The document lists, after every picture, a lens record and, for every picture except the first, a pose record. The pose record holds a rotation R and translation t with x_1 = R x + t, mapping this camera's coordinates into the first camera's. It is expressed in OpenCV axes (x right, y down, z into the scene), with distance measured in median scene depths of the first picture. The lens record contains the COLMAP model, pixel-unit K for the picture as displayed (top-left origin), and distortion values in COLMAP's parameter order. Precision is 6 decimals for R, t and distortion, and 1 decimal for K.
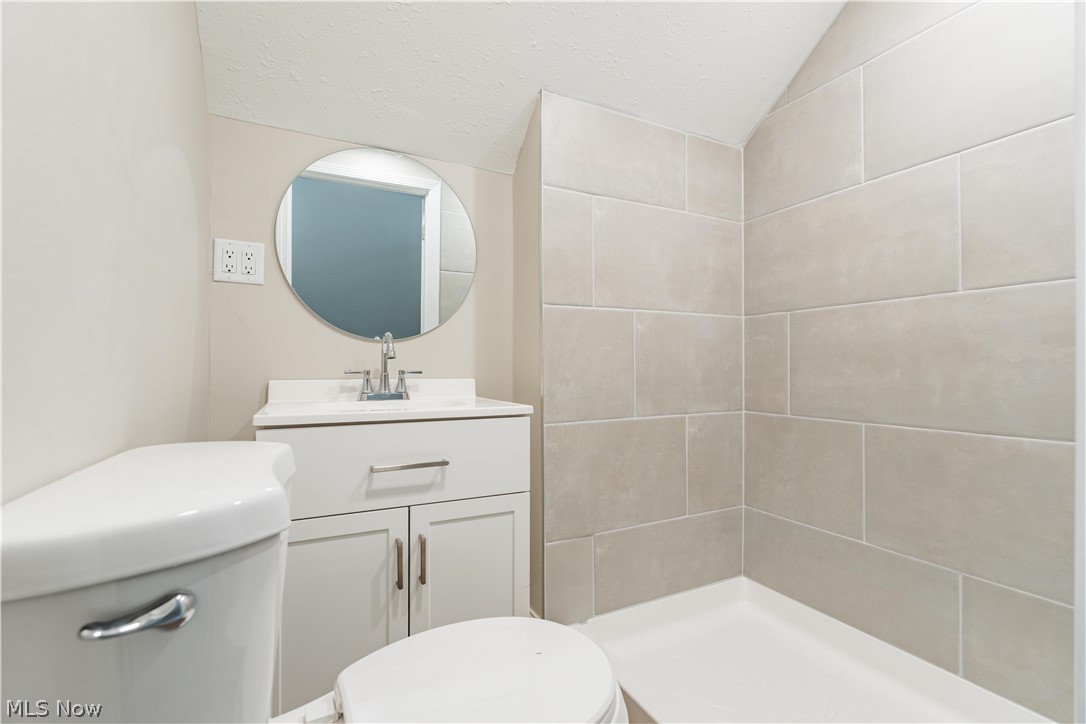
lens RADIAL K [[473.7, 0, 542.4], [0, 473.7, 363.3], [0, 0, 1]] dist [-0.006174, 0.000135]
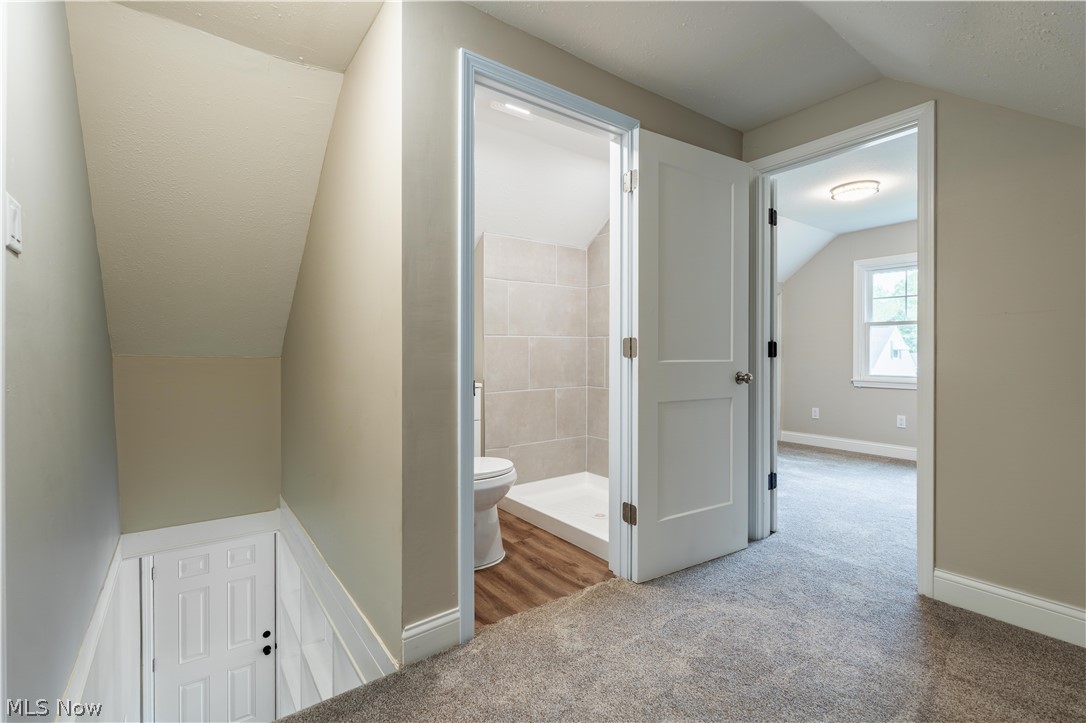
lens RADIAL K [[473.7, 0, 543.8], [0, 473.7, 352.3], [0, 0, 1]] dist [-0.006174, 0.000135]
pose [[0.986409, -0.000307, 0.164308, -0.068471], [-0.001622, 0.999931, 0.011603, -0.062283], [-0.164300, -0.011711, 0.986341, -0.918209]]
